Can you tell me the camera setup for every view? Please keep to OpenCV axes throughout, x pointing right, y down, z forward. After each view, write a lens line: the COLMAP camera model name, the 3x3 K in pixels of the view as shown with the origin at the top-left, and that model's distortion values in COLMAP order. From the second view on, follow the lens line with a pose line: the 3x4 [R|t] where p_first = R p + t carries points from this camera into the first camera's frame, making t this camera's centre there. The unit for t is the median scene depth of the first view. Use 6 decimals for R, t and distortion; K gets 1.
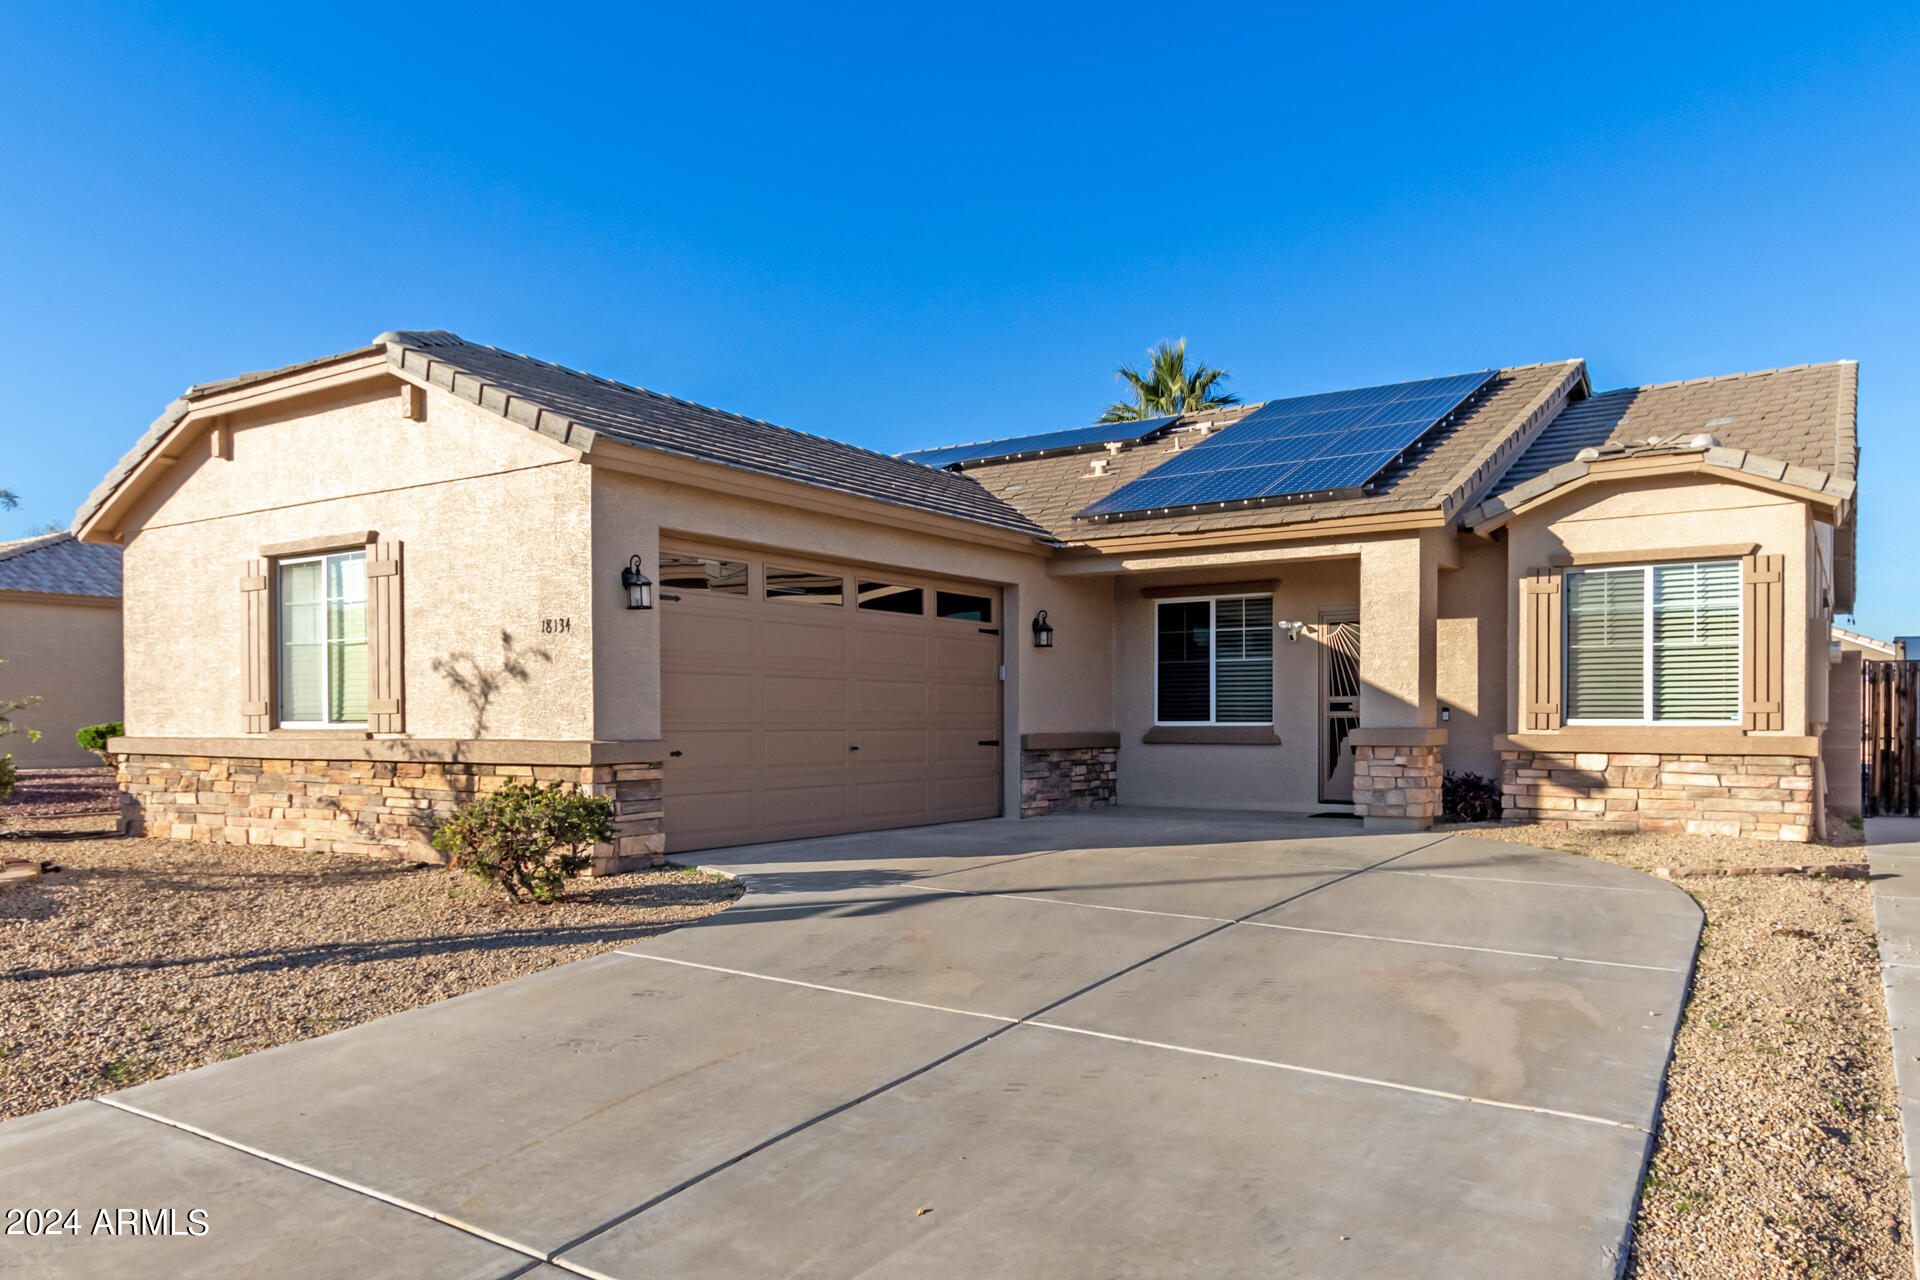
lens RADIAL K [[1329.1, 0, 961.2], [0, 1329.1, 700.1], [0, 0, 1]] dist [-0.000422, 0.001499]
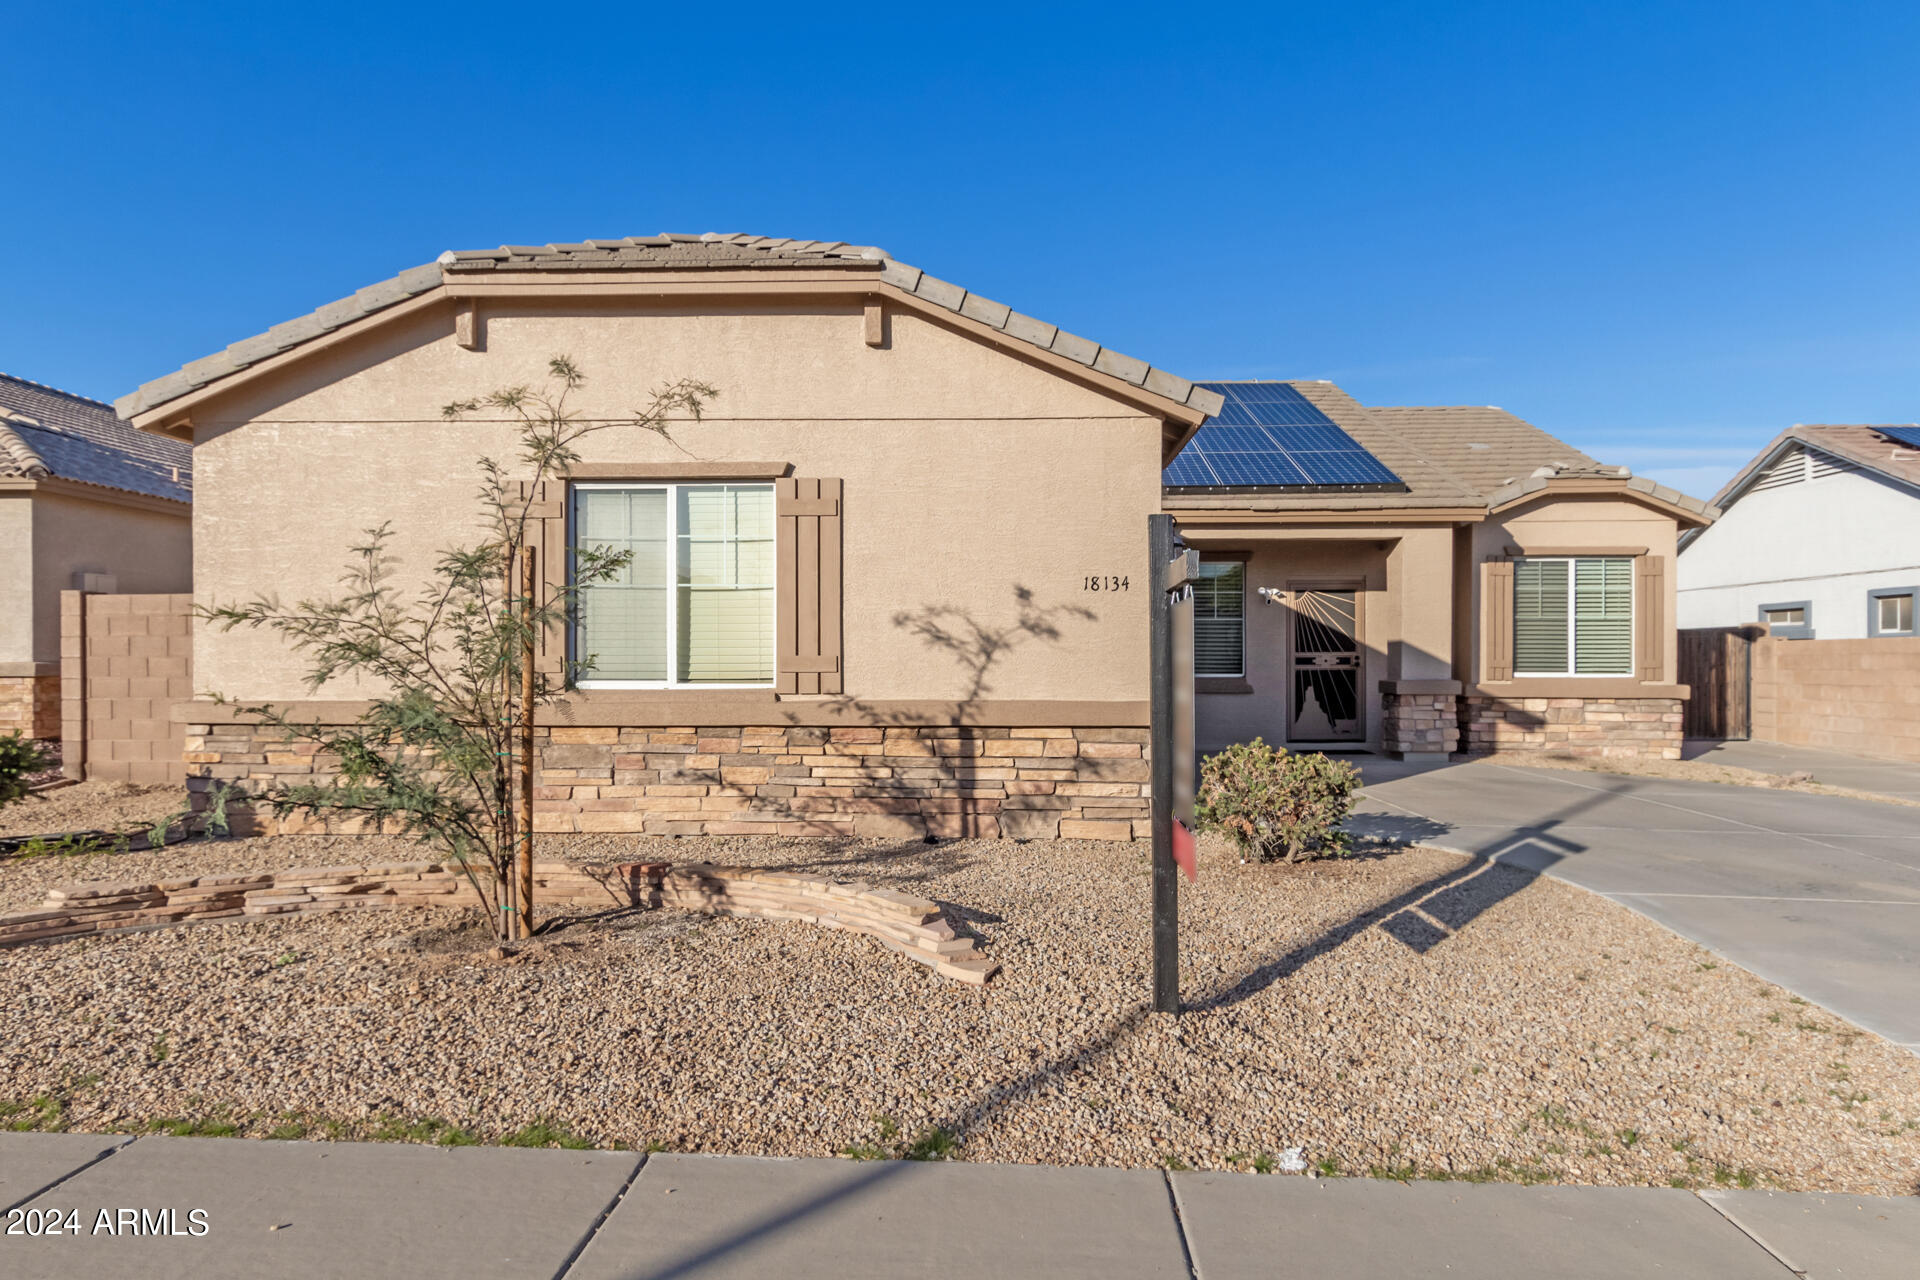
lens RADIAL K [[1302.3, 0, 960.0], [0, 1302.3, 640.0], [0, 0, 1]] dist [0.003386, 0.000161]
pose [[0.860351, 0.009889, 0.509606, -0.718751], [-0.009104, 0.999950, -0.004034, -0.007981], [-0.509621, -0.001169, 0.860398, 0.188932]]
